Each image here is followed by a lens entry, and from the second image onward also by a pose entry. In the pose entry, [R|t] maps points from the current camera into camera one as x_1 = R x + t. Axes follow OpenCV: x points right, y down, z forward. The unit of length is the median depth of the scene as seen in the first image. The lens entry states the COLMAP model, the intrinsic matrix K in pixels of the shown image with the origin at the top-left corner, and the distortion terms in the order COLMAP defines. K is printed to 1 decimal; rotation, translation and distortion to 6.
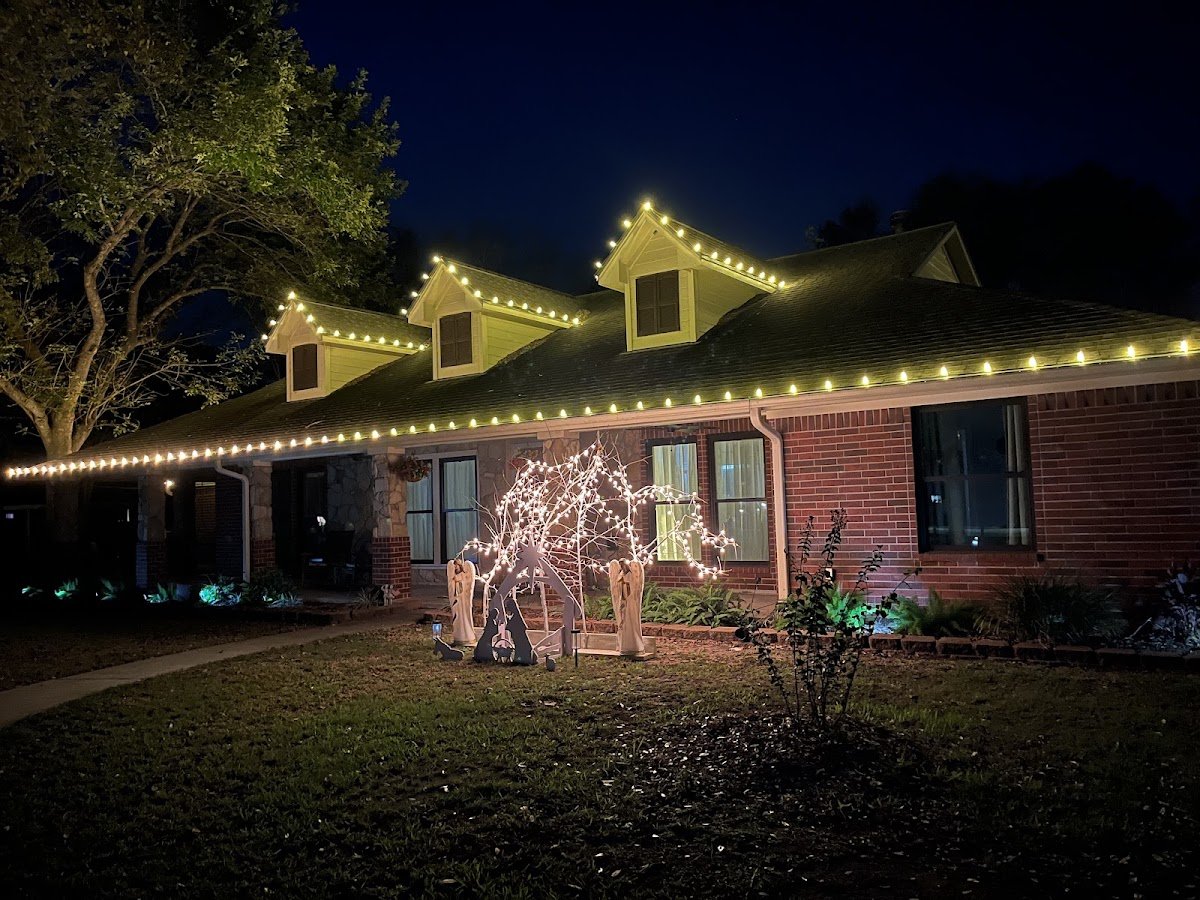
lens RADIAL K [[874.9, 0, 600.0], [0, 874.9, 450.0], [0, 0, 1]] dist [0.004445, 0.001695]
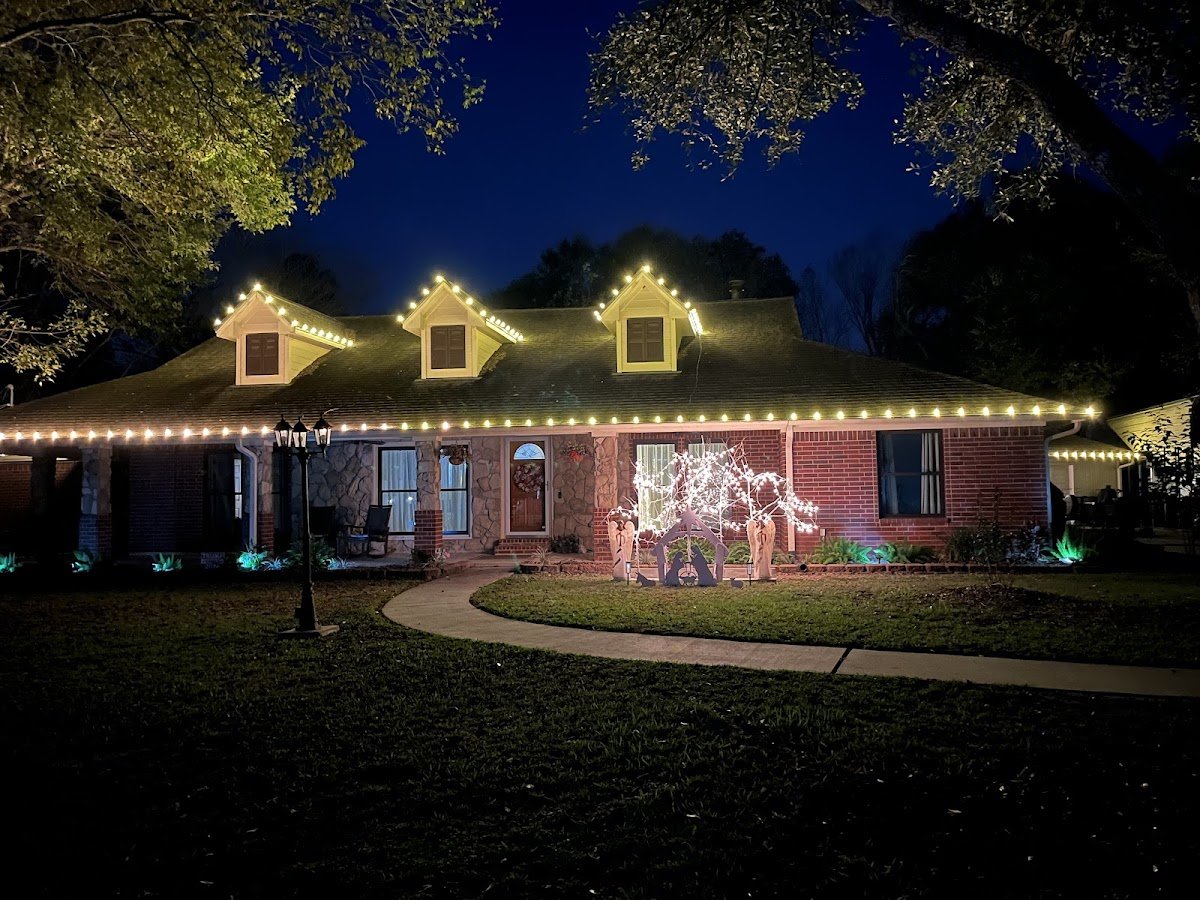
lens RADIAL K [[840.1, 0, 600.0], [0, 840.1, 450.0], [0, 0, 1]] dist [0.021148, -0.000493]
pose [[0.908949, 0.042299, 0.414755, -0.738602], [-0.044290, 0.999007, -0.004823, 0.017269], [-0.414548, -0.013986, 0.909920, -0.221947]]
